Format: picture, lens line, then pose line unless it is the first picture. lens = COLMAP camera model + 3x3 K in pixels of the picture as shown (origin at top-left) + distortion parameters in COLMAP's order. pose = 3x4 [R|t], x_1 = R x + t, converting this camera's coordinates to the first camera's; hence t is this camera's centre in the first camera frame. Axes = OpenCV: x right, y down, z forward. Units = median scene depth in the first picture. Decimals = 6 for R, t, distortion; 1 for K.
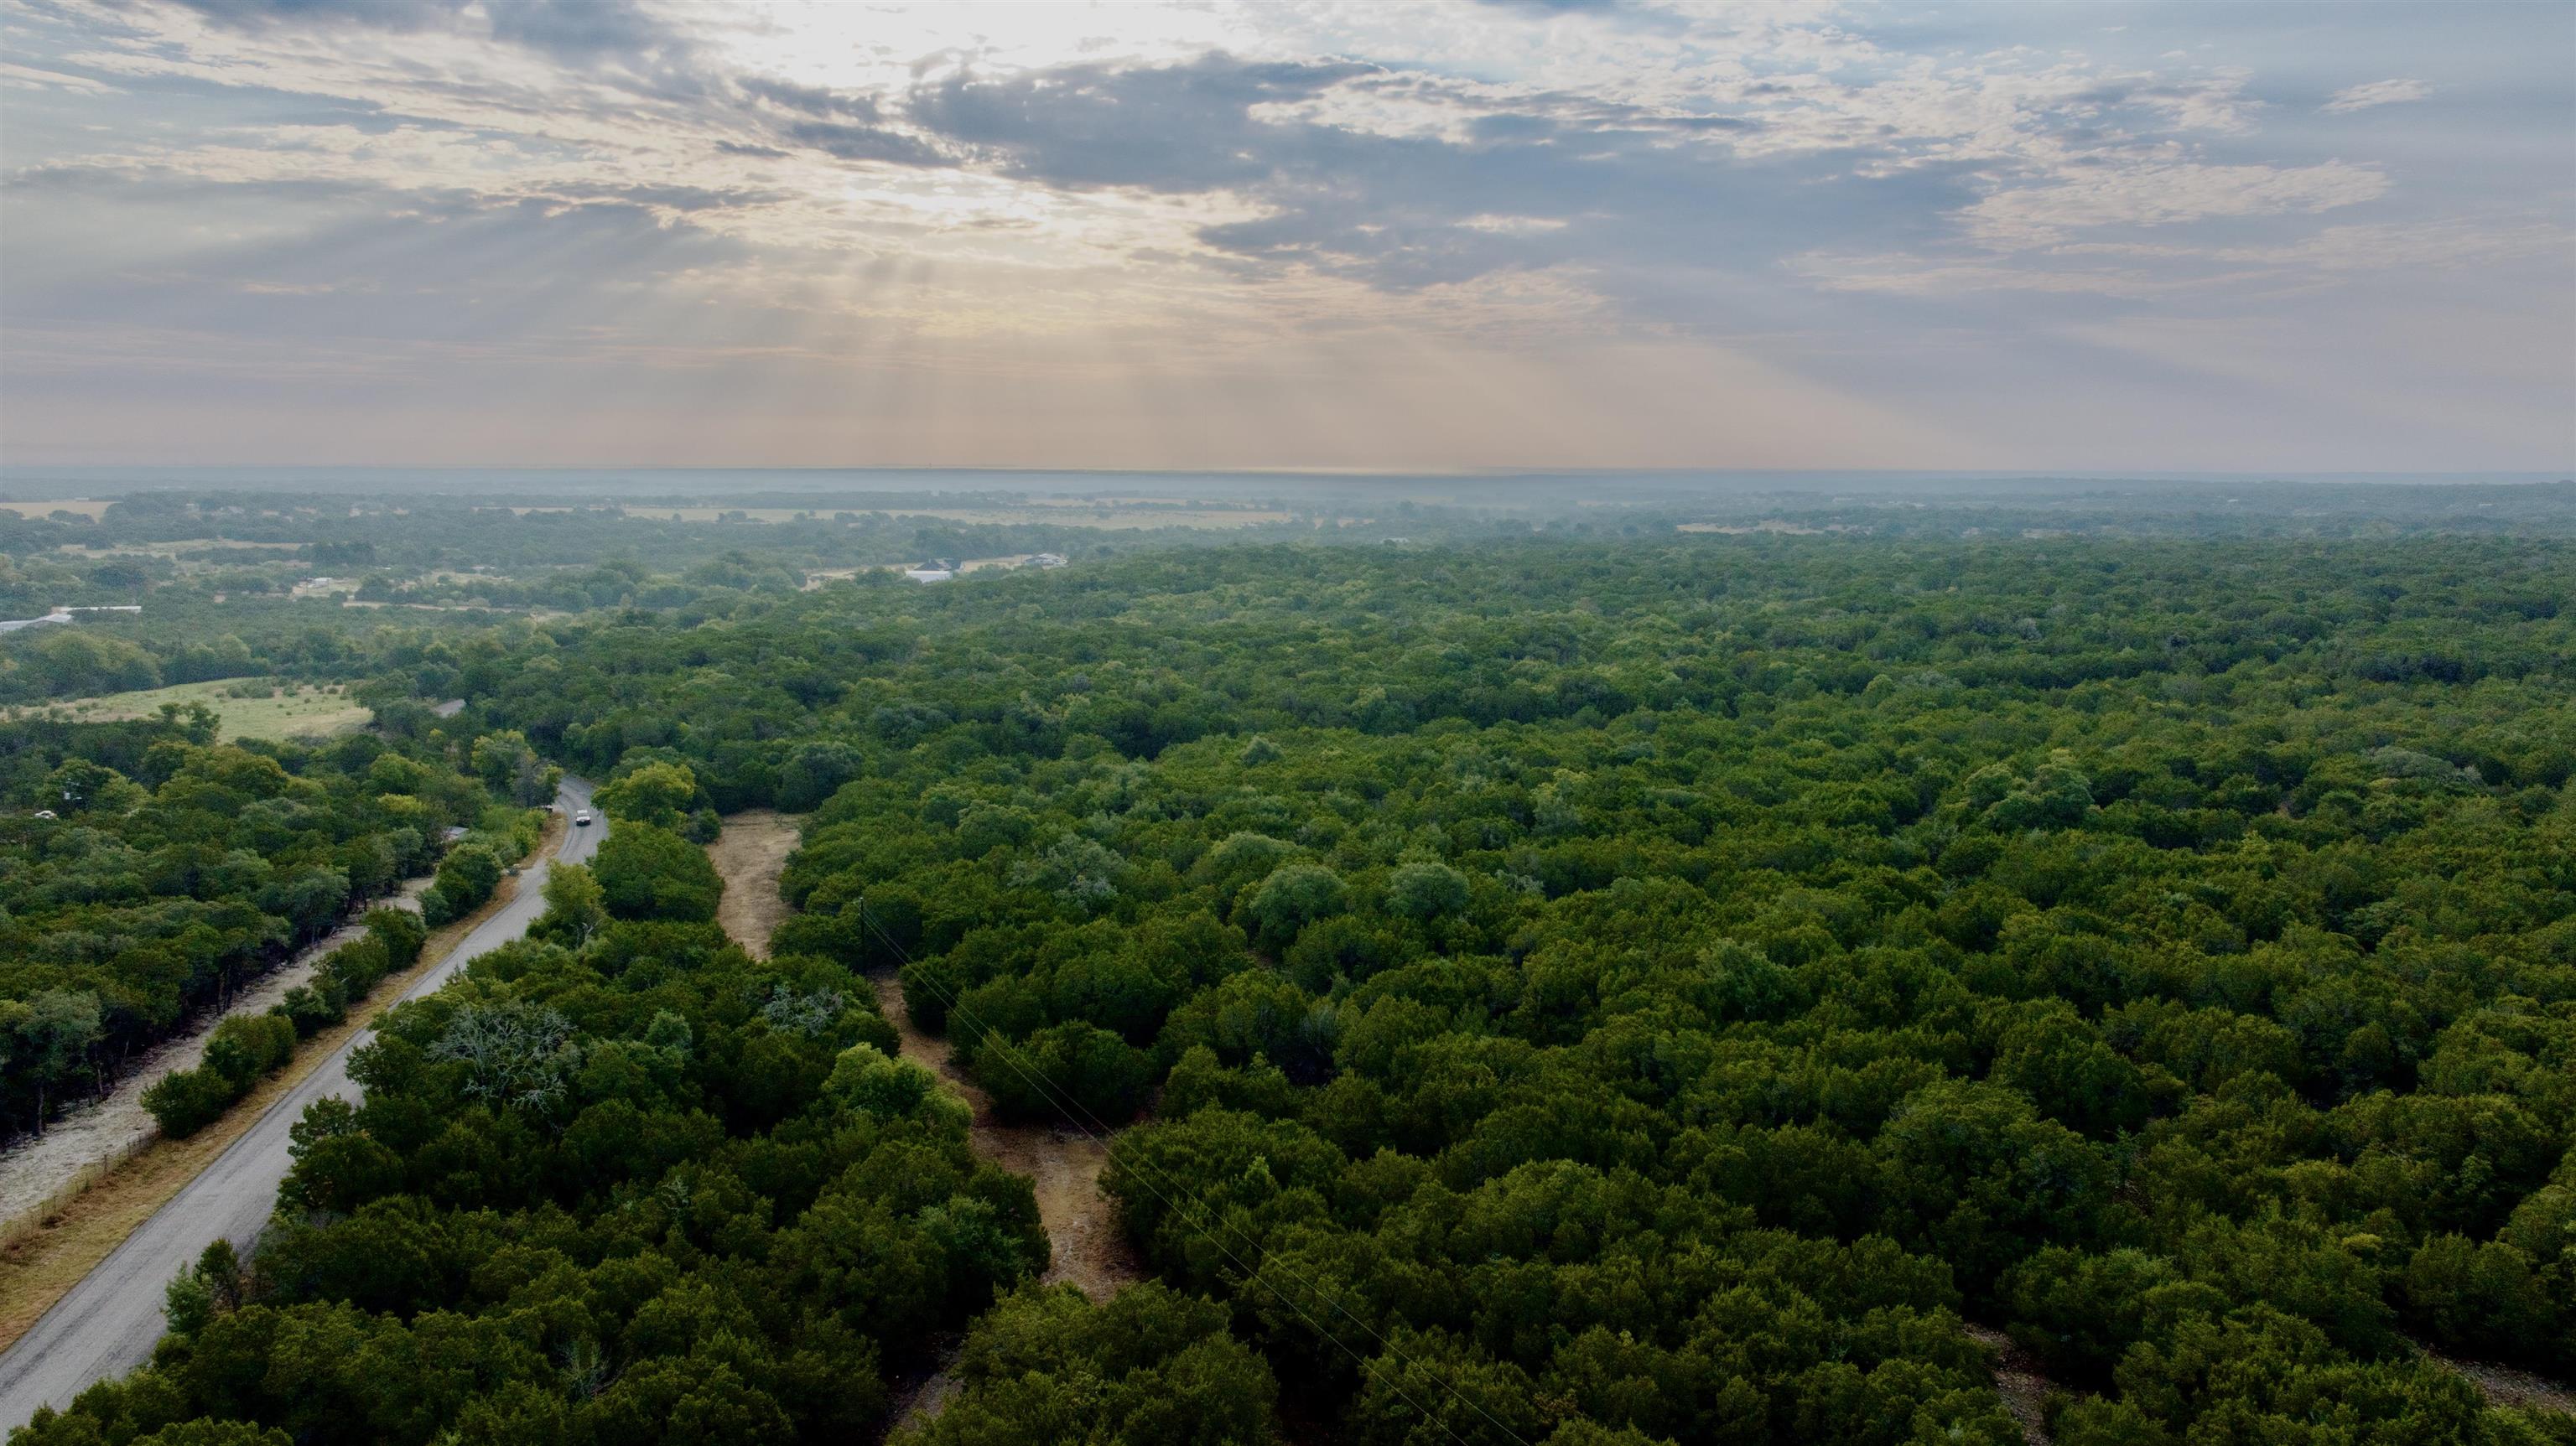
lens RADIAL K [[1813.2, 0, 1297.1], [0, 1813.2, 717.2], [0, 0, 1]] dist [-0.033291, 0.026357]
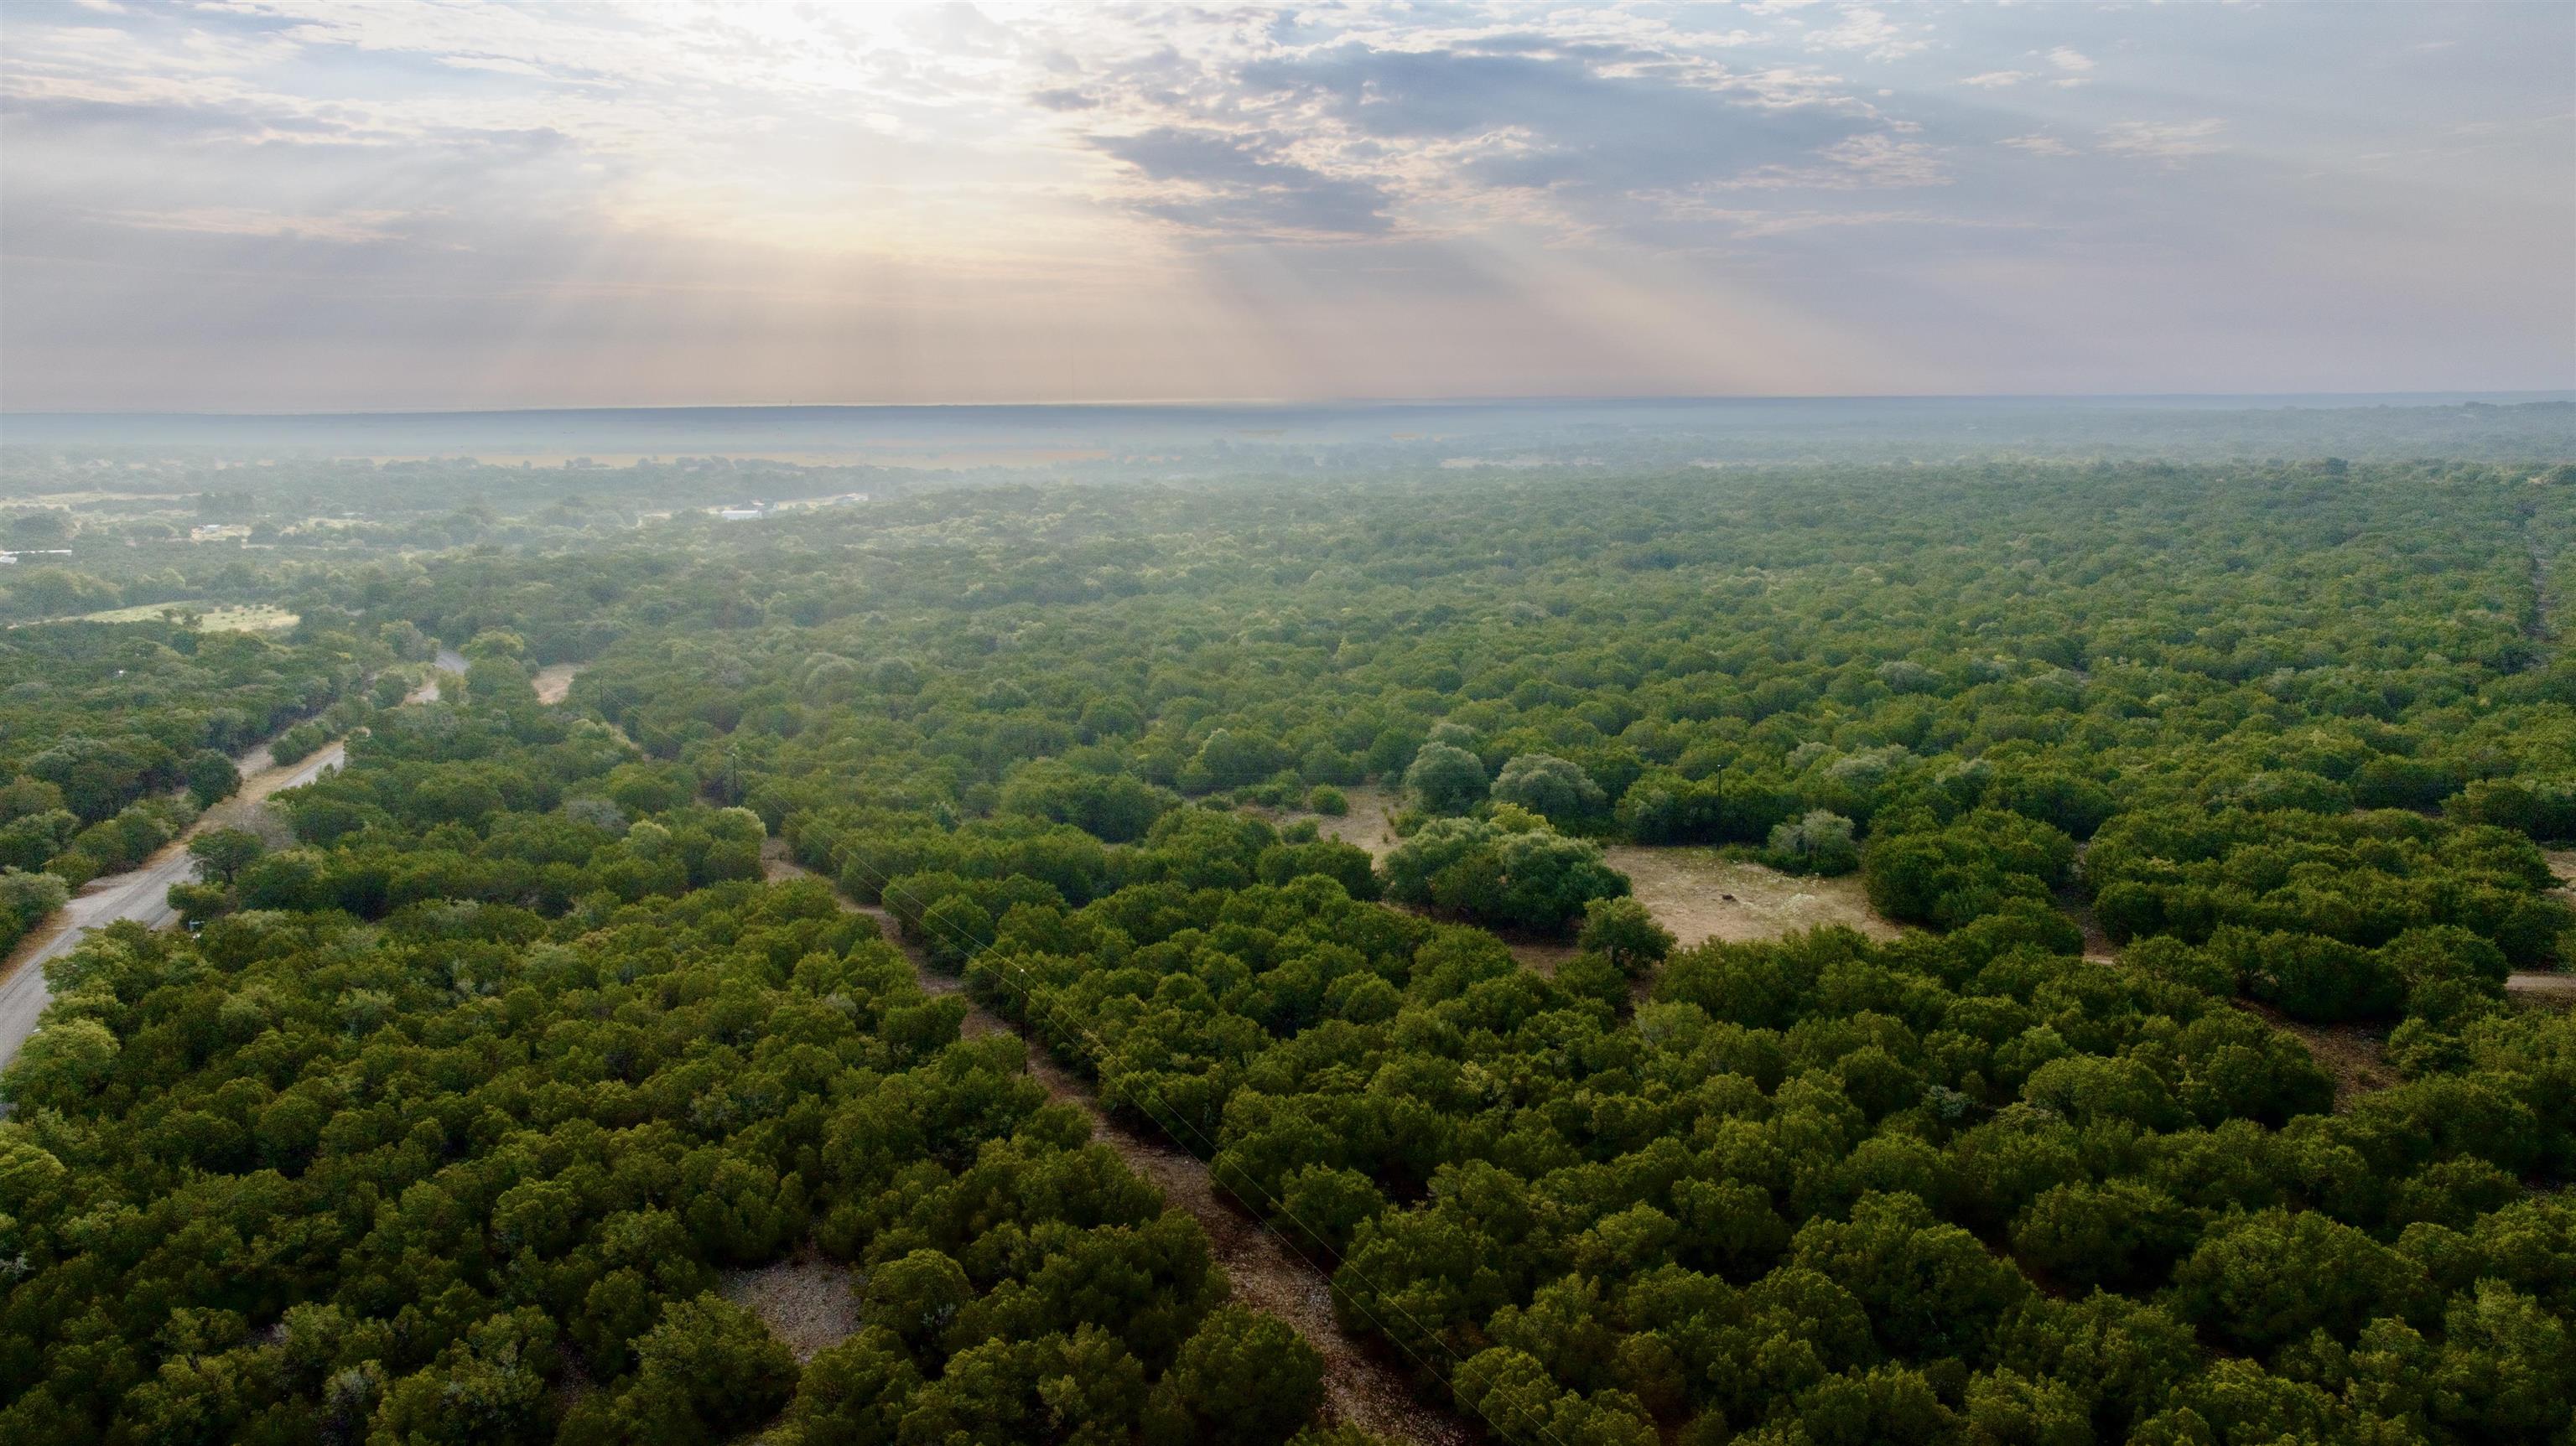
lens RADIAL K [[1813.2, 0, 1285.3], [0, 1813.2, 721.5], [0, 0, 1]] dist [-0.033291, 0.026357]
pose [[0.997954, -0.022257, 0.059944, 0.106746], [0.019828, 0.998970, 0.040823, 0.021949], [-0.060791, -0.039551, 0.997367, -0.281626]]
